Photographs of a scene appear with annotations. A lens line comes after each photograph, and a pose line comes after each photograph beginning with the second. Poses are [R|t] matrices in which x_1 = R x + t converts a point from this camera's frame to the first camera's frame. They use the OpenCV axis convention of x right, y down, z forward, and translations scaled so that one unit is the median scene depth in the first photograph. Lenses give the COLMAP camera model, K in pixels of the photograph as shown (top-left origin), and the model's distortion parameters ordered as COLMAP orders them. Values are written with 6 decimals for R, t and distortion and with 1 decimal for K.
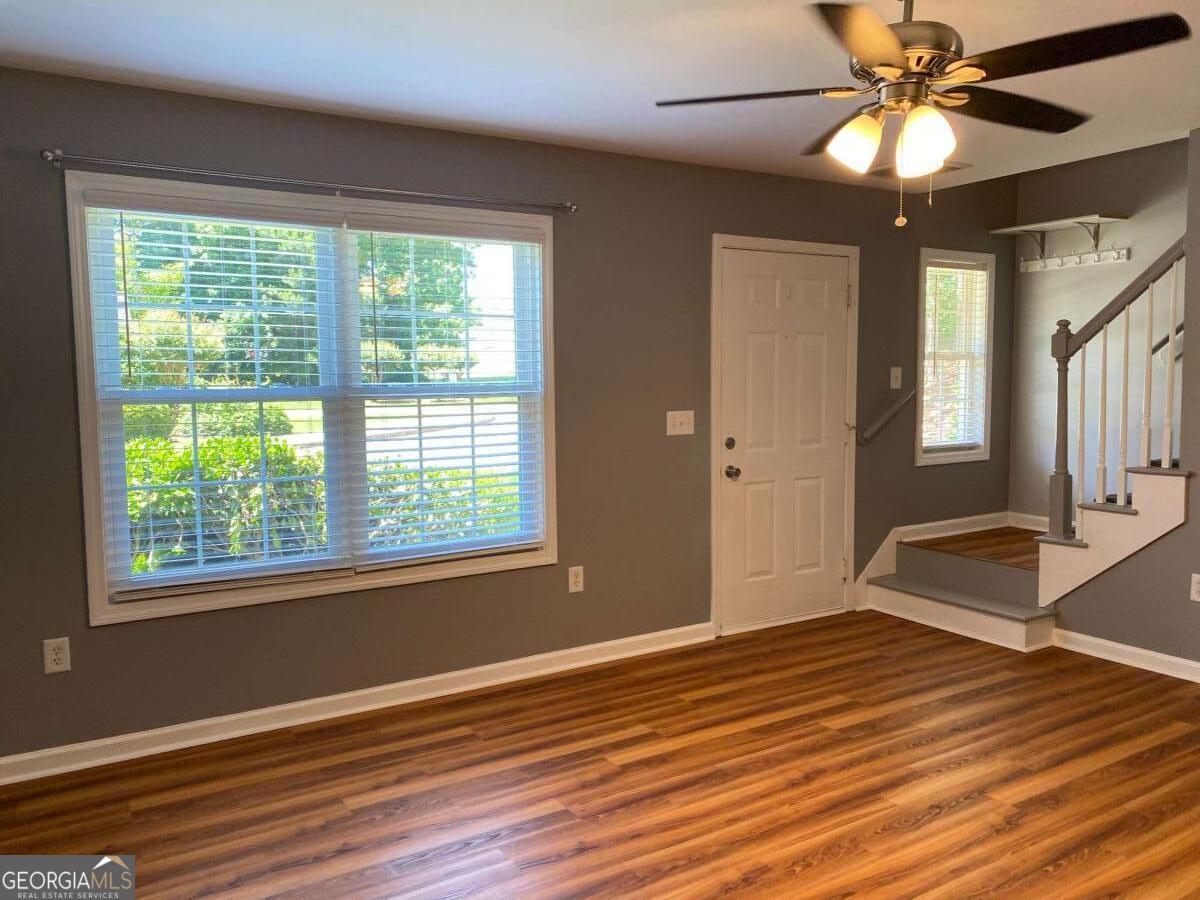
lens RADIAL K [[943.9, 0, 600.0], [0, 943.9, 450.0], [0, 0, 1]] dist [0.028923, -0.006997]
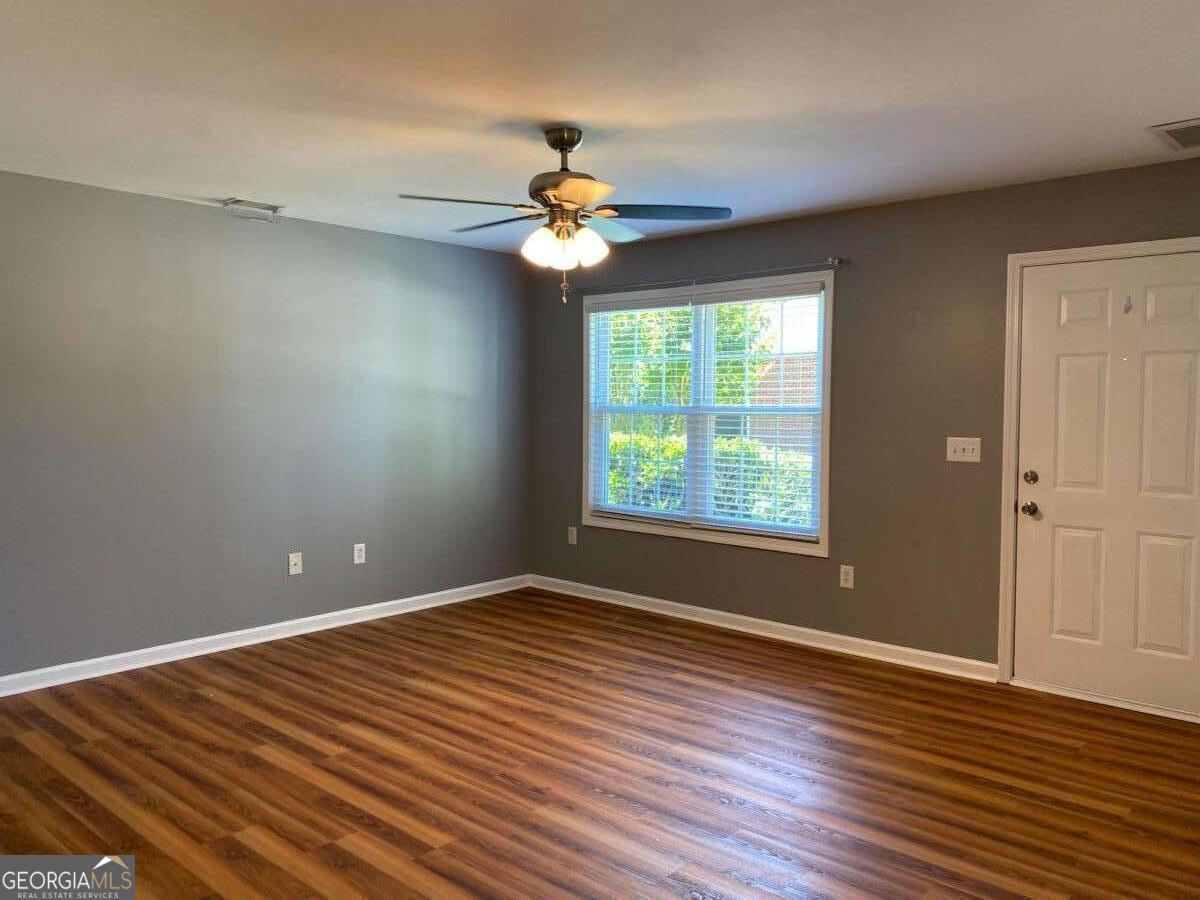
lens RADIAL K [[931.8, 0, 600.0], [0, 931.8, 450.0], [0, 0, 1]] dist [-0.012362, -0.004147]
pose [[0.246874, 0.053839, -0.967551, 1.050215], [-0.093824, 0.995093, 0.031432, -0.026161], [0.964495, 0.083019, 0.250713, 0.430655]]
